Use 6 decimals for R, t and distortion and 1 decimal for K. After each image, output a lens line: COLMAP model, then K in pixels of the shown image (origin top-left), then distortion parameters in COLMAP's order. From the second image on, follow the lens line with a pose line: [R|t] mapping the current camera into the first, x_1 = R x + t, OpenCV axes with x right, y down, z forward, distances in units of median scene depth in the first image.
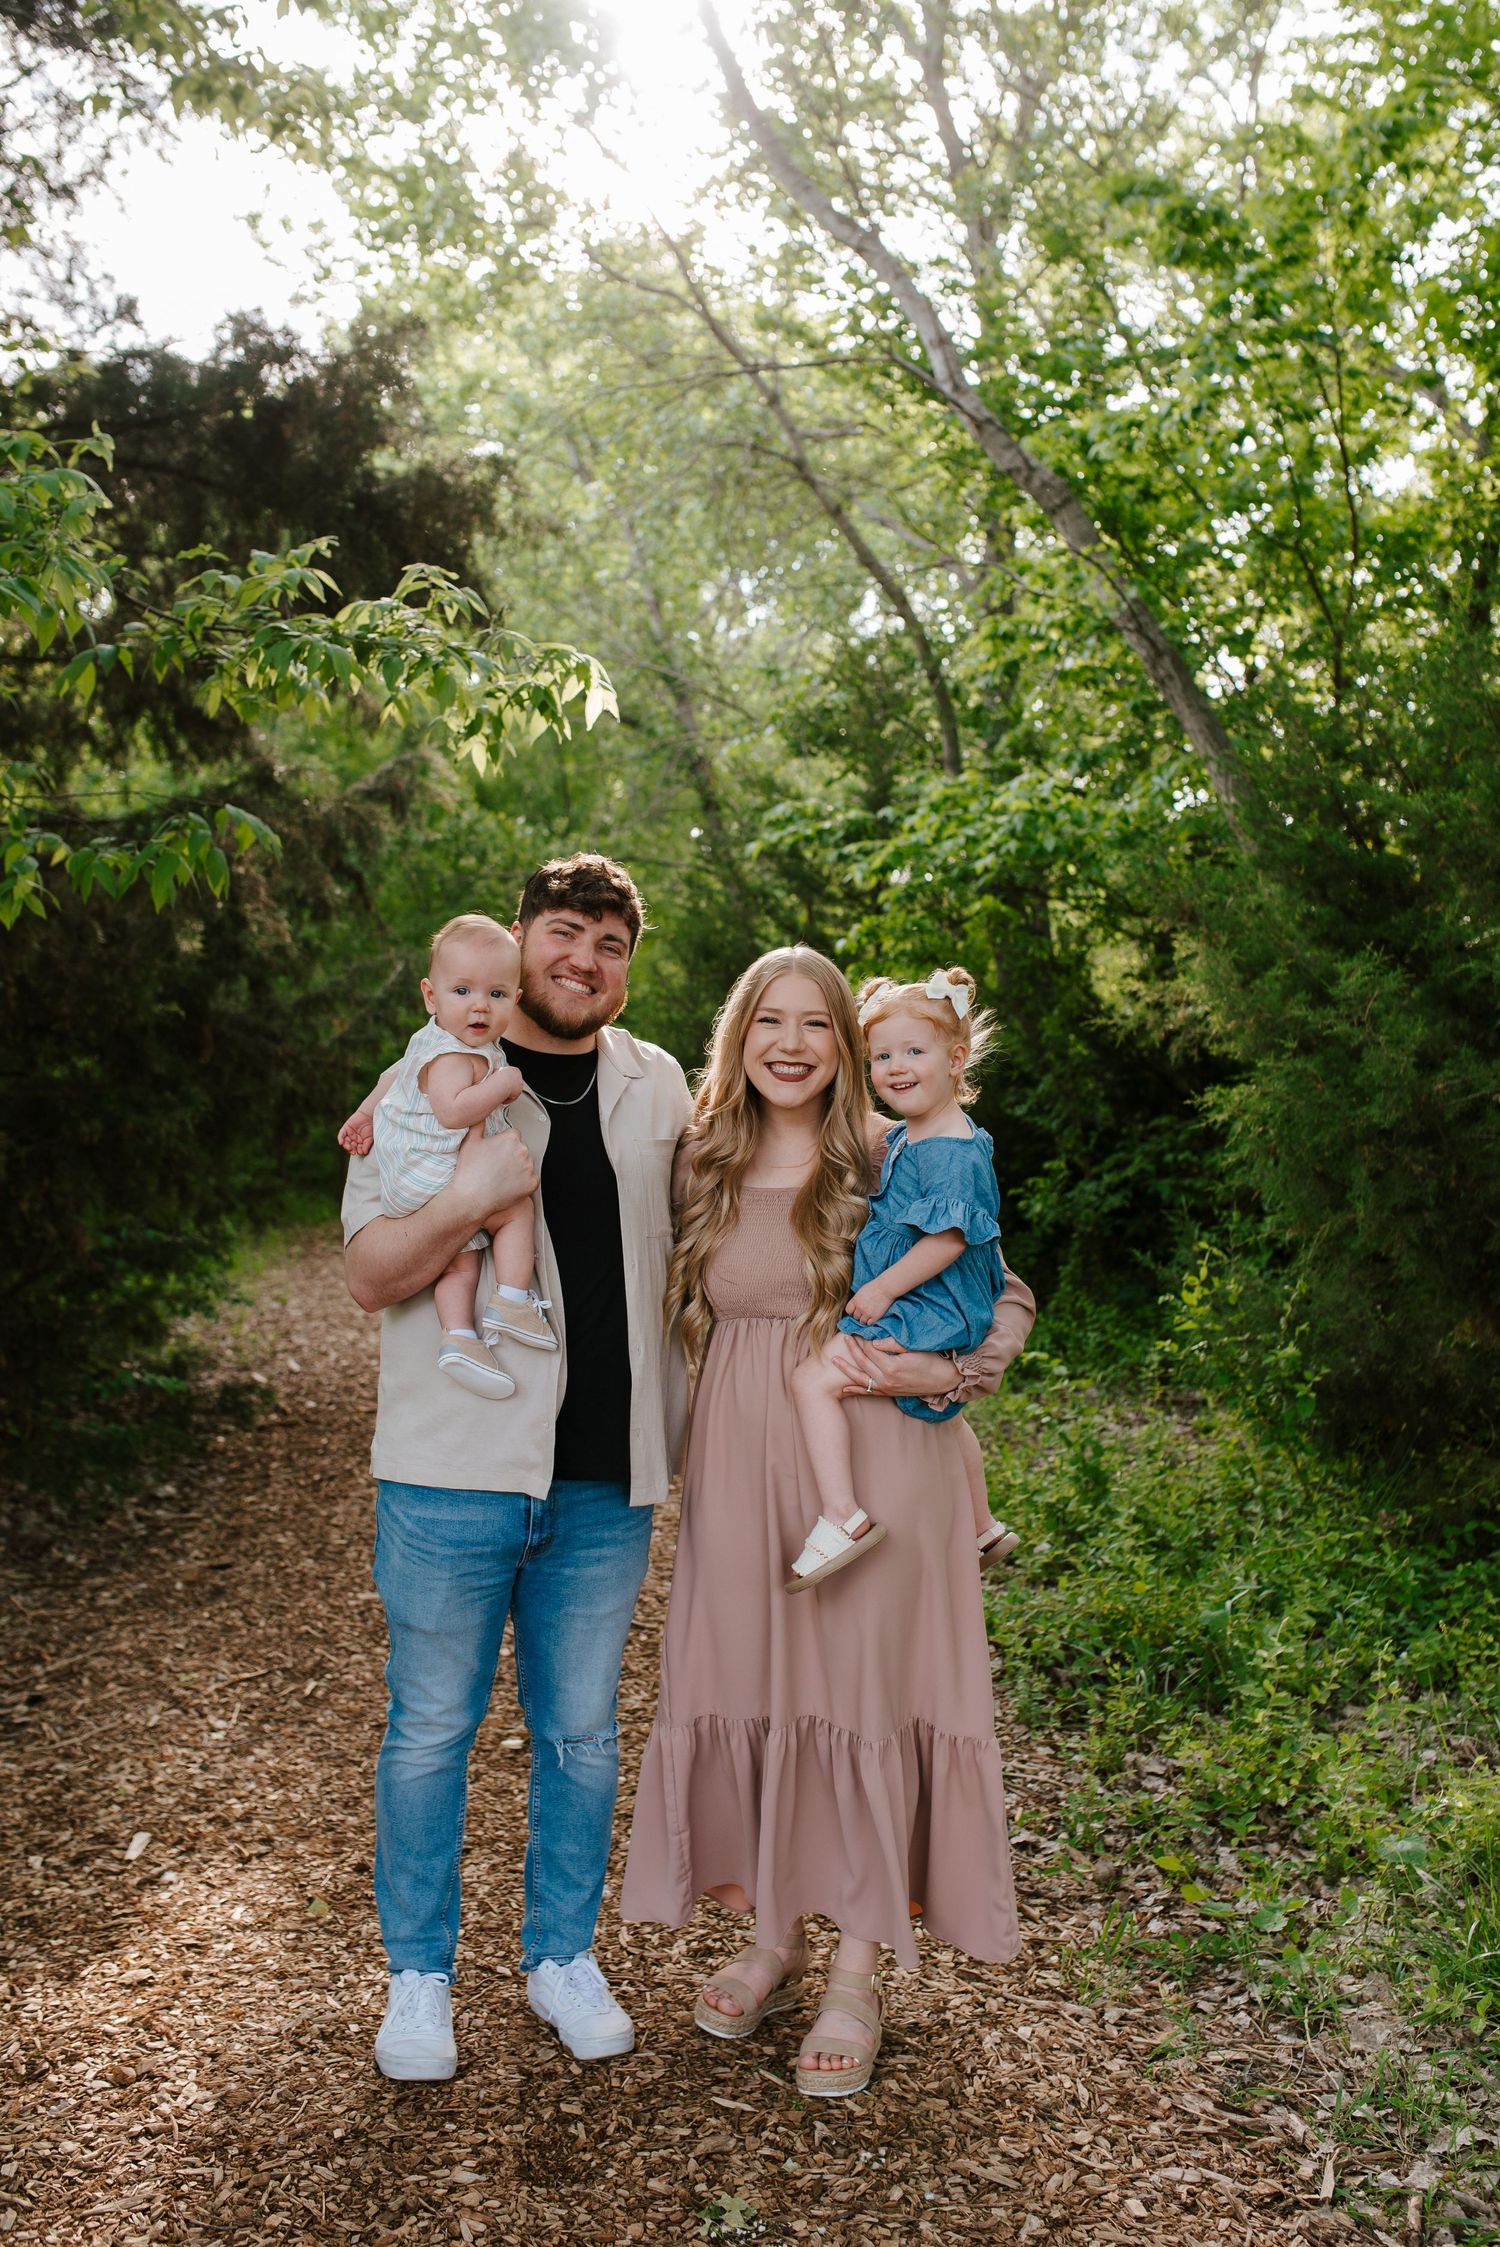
lens RADIAL K [[2383.9, 0, 816.8], [0, 2383.9, 1097.9], [0, 0, 1]] dist [0.004490, 0.003907]
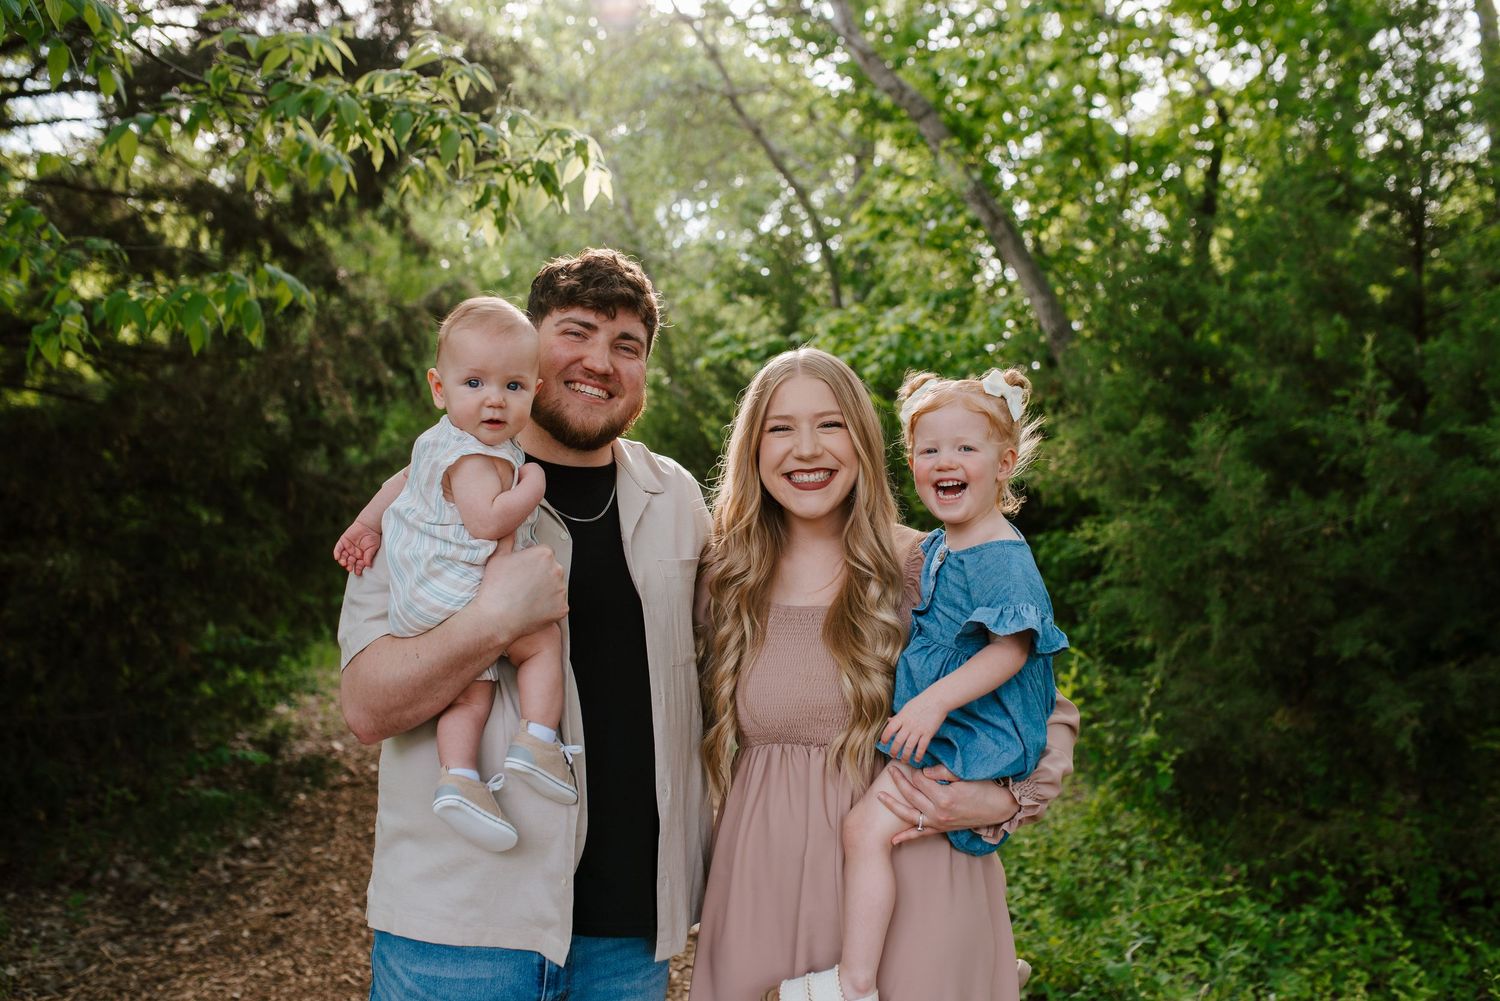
lens RADIAL K [[1496.1, 0, 750.0], [0, 1496.1, 500.5], [0, 0, 1]] dist [0.008582, 0.021130]
pose [[0.999810, 0.001230, 0.019437, -0.030222], [-0.000565, 0.999416, -0.034157, 0.012374], [-0.019468, 0.034140, 0.999227, 0.258552]]
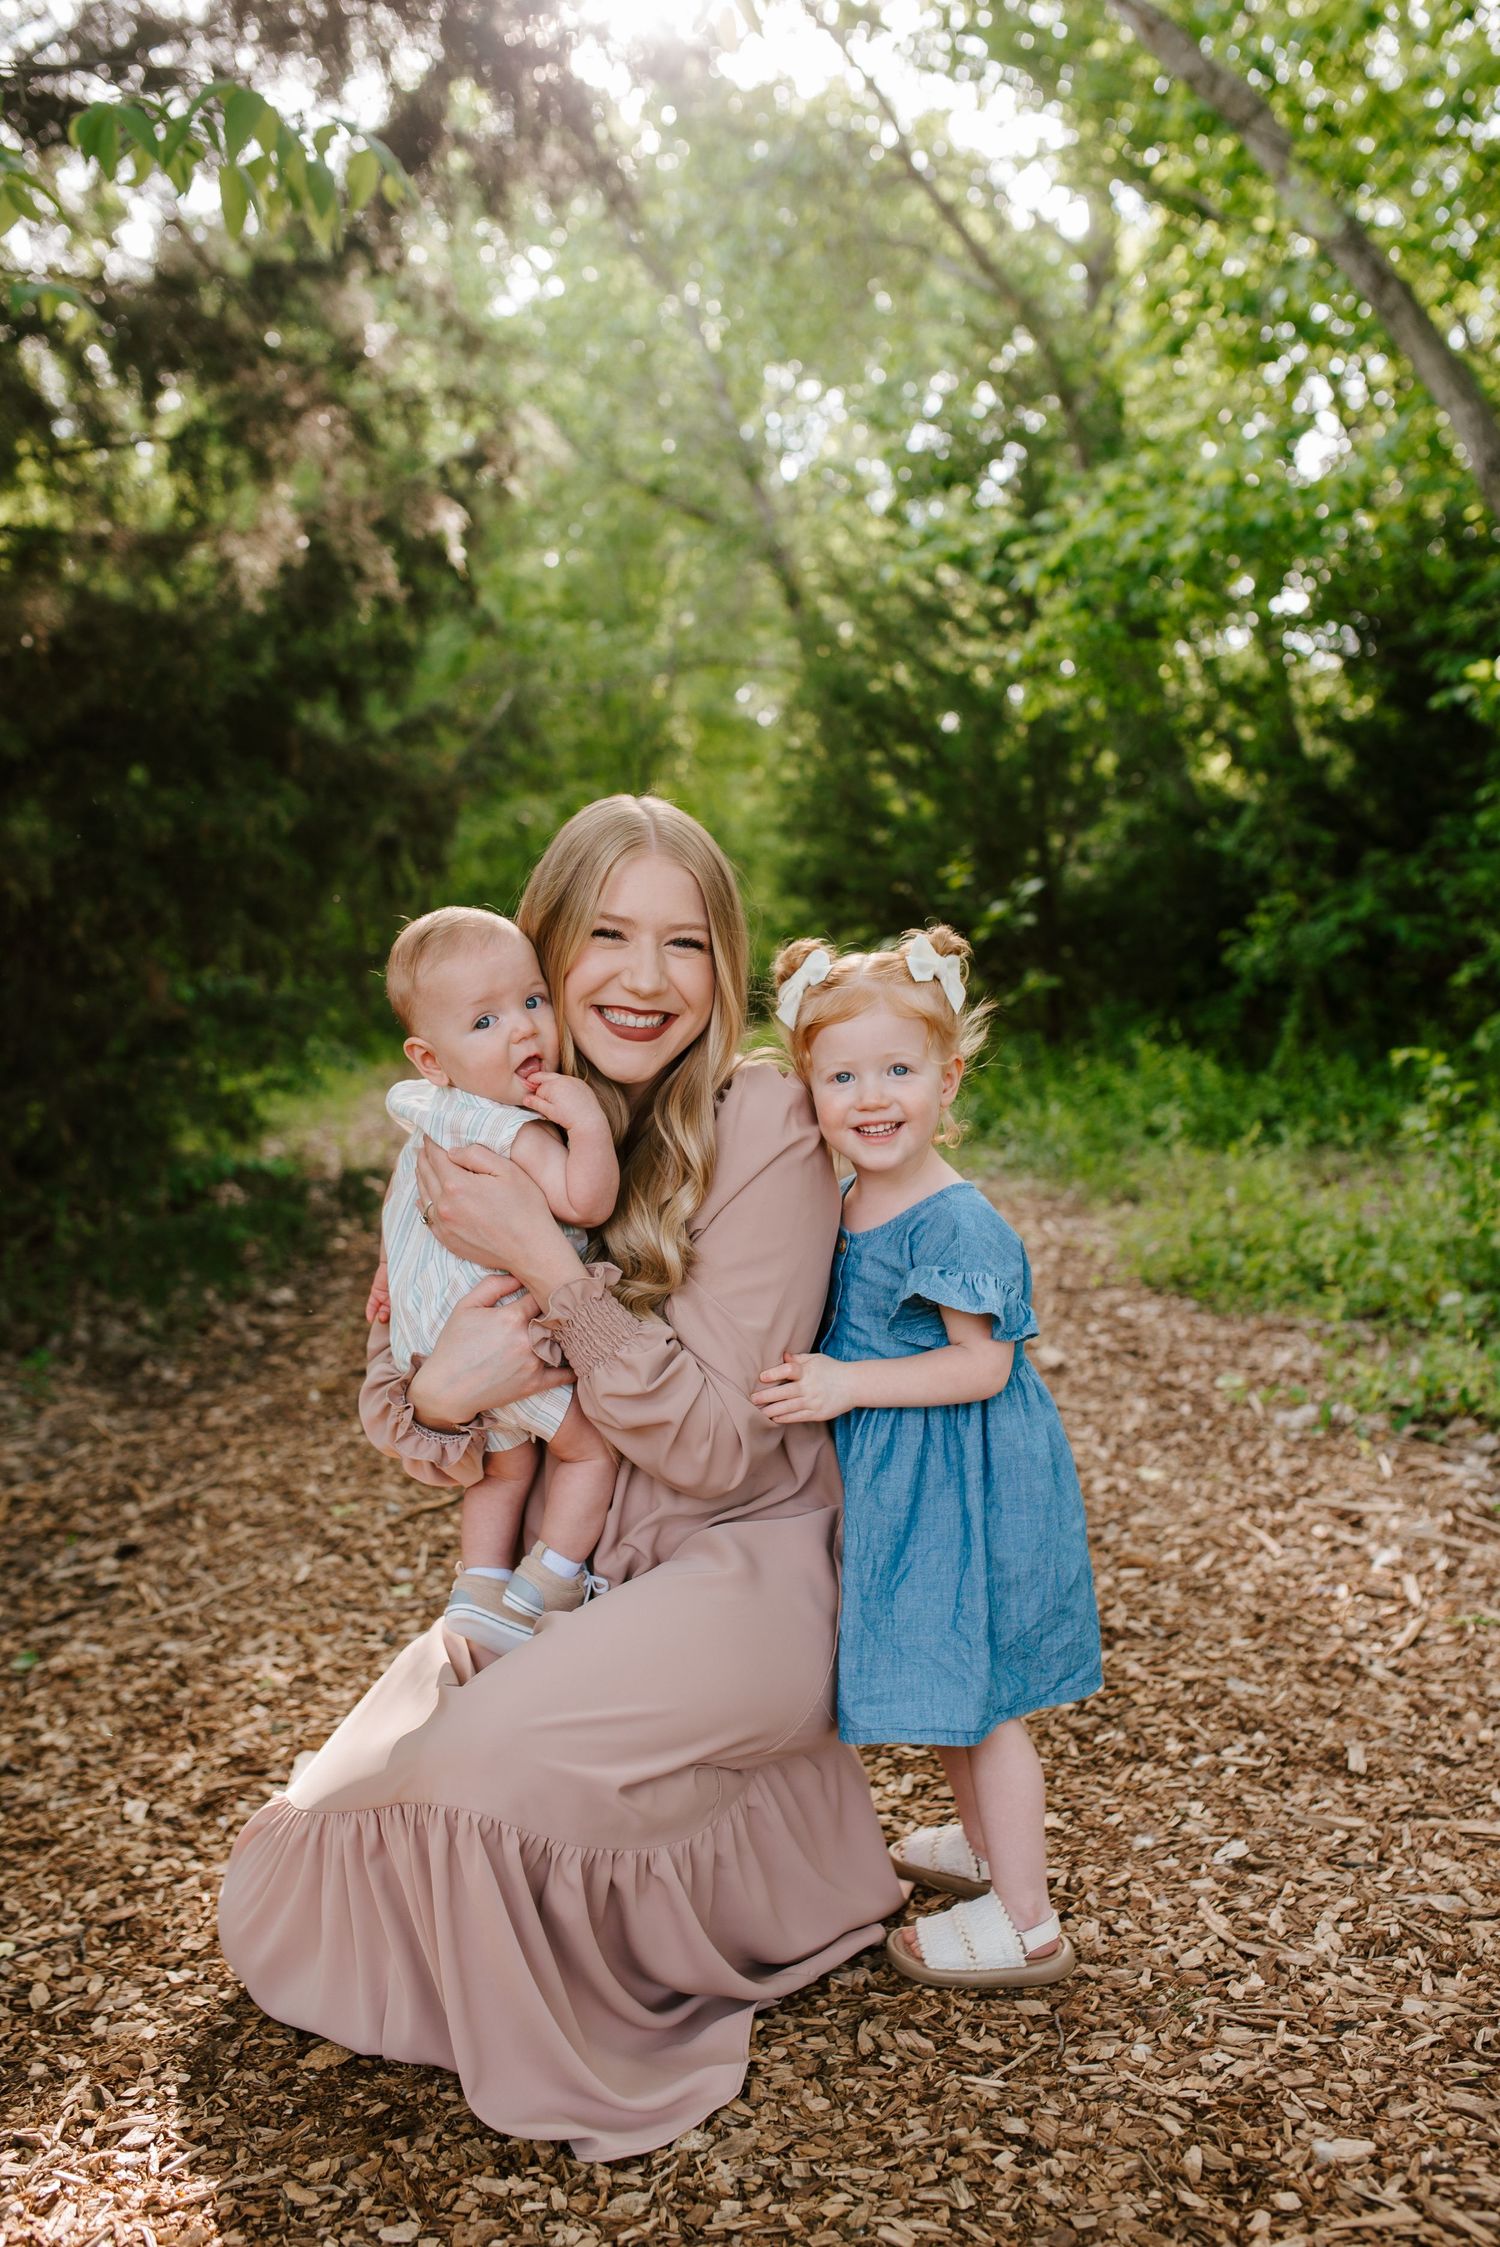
lens RADIAL K [[2233.3, 0, 751.5], [0, 2233.3, 1108.2], [0, 0, 1]] dist [-0.004661, 0.032883]
pose [[0.997952, -0.048804, -0.041359, -0.112393], [0.050936, 0.997339, 0.052160, 0.097939], [0.038703, -0.054159, 0.997782, 0.362008]]
